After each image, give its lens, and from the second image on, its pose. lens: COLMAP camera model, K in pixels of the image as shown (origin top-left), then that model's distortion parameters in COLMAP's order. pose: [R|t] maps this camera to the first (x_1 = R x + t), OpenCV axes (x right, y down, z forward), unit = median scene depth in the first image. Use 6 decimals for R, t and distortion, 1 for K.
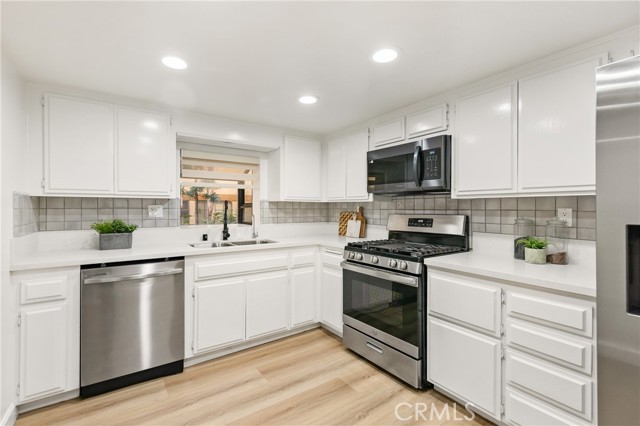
lens RADIAL K [[271.6, 0, 320.0], [0, 271.6, 213.0], [0, 0, 1]] dist [-0.000307, 0.000005]
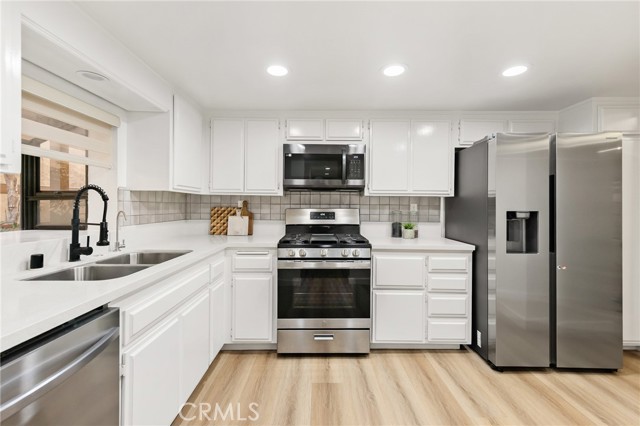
lens RADIAL K [[265.8, 0, 318.3], [0, 265.8, 207.7], [0, 0, 1]] dist [-0.000236, 0.000002]
pose [[0.596410, -0.005862, 0.802659, -0.539593], [0.007221, 0.999972, 0.001938, -0.000433], [-0.802648, 0.004641, 0.596435, 0.359778]]
